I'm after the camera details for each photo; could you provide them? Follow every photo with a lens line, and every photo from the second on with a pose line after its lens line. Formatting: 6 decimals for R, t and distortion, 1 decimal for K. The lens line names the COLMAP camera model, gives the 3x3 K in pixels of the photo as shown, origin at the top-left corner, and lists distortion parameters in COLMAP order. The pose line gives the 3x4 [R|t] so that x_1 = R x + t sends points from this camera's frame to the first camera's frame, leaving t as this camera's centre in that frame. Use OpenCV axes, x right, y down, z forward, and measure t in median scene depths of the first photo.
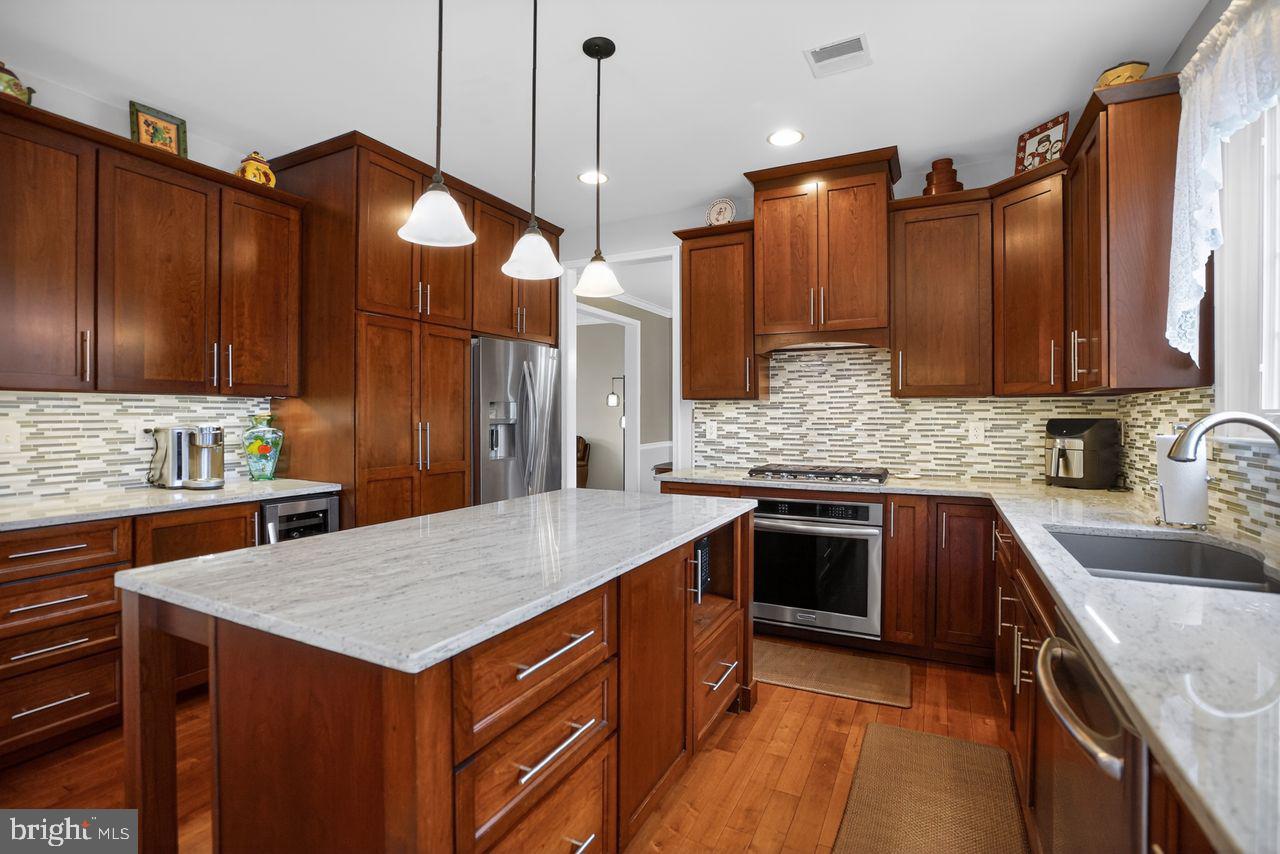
lens RADIAL K [[590.4, 0, 641.0], [0, 590.4, 415.2], [0, 0, 1]] dist [-0.031741, 0.003427]
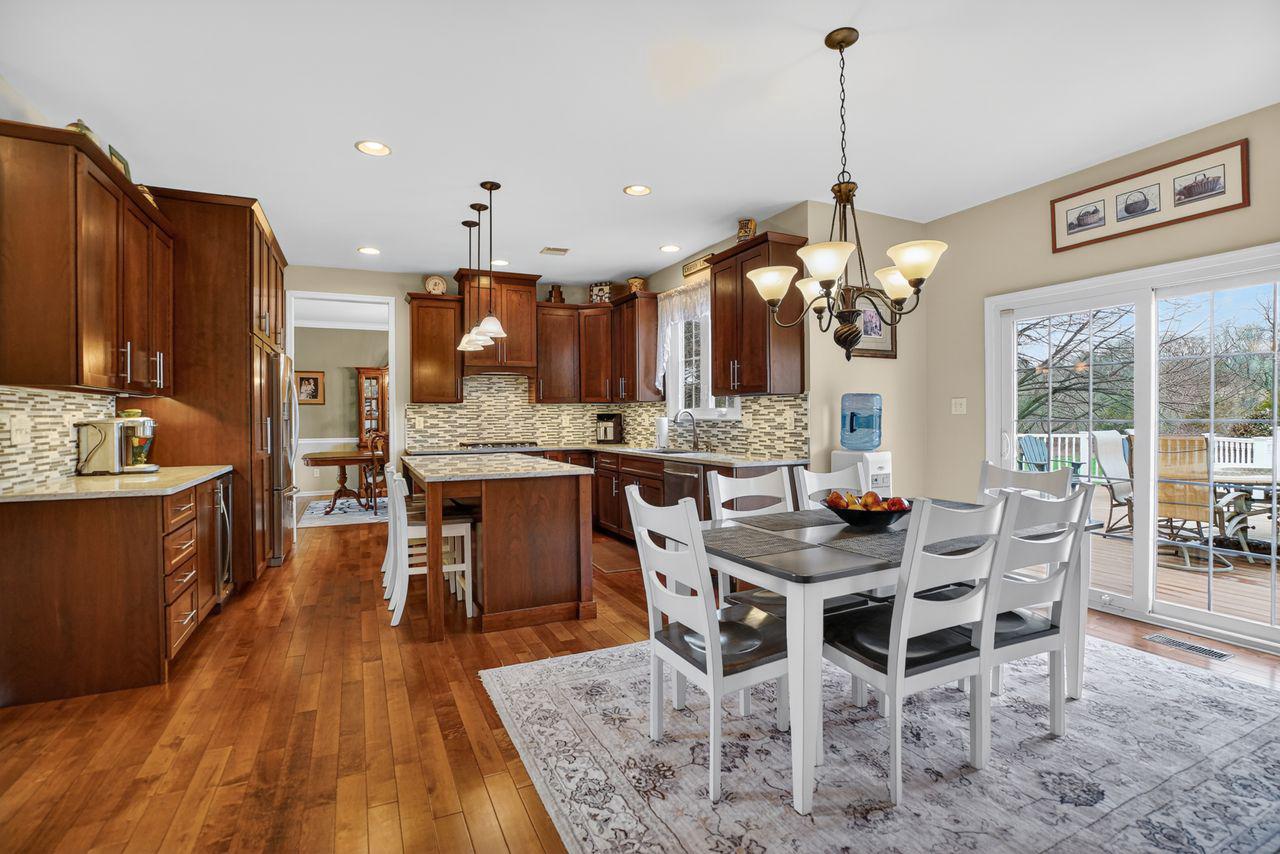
lens RADIAL K [[590.4, 0, 628.9], [0, 590.4, 417.4], [0, 0, 1]] dist [-0.031741, 0.003427]
pose [[0.622652, -0.006052, 0.782475, -0.827141], [0.007010, 0.999973, 0.002156, 0.013283], [-0.782467, 0.004142, 0.622678, -0.410821]]
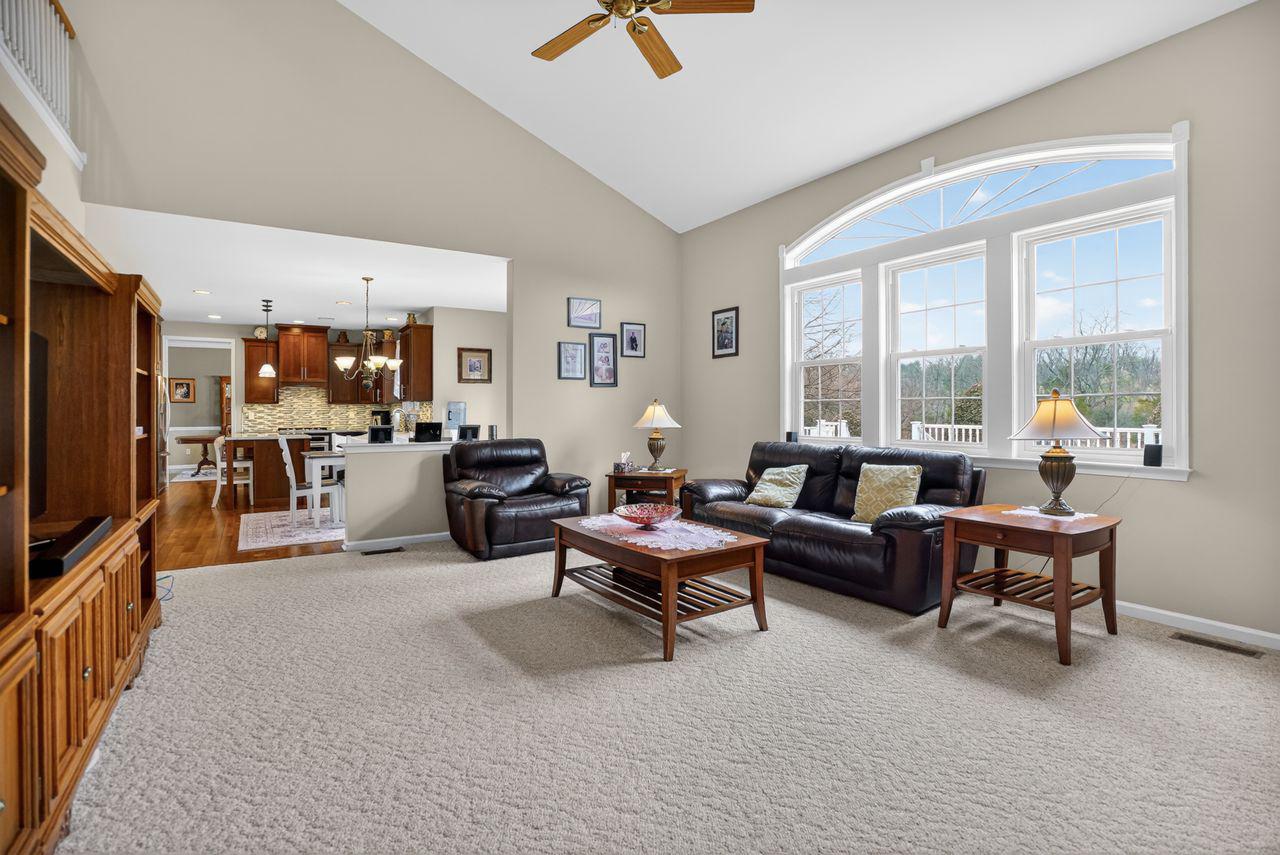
lens RADIAL K [[590.4, 0, 635.9], [0, 590.4, 416.1], [0, 0, 1]] dist [-0.031741, 0.003427]
pose [[0.501719, -0.011834, 0.864950, -1.361607], [0.004828, 0.999929, 0.010880, 0.008601], [-0.865017, -0.001283, 0.501740, -1.874951]]
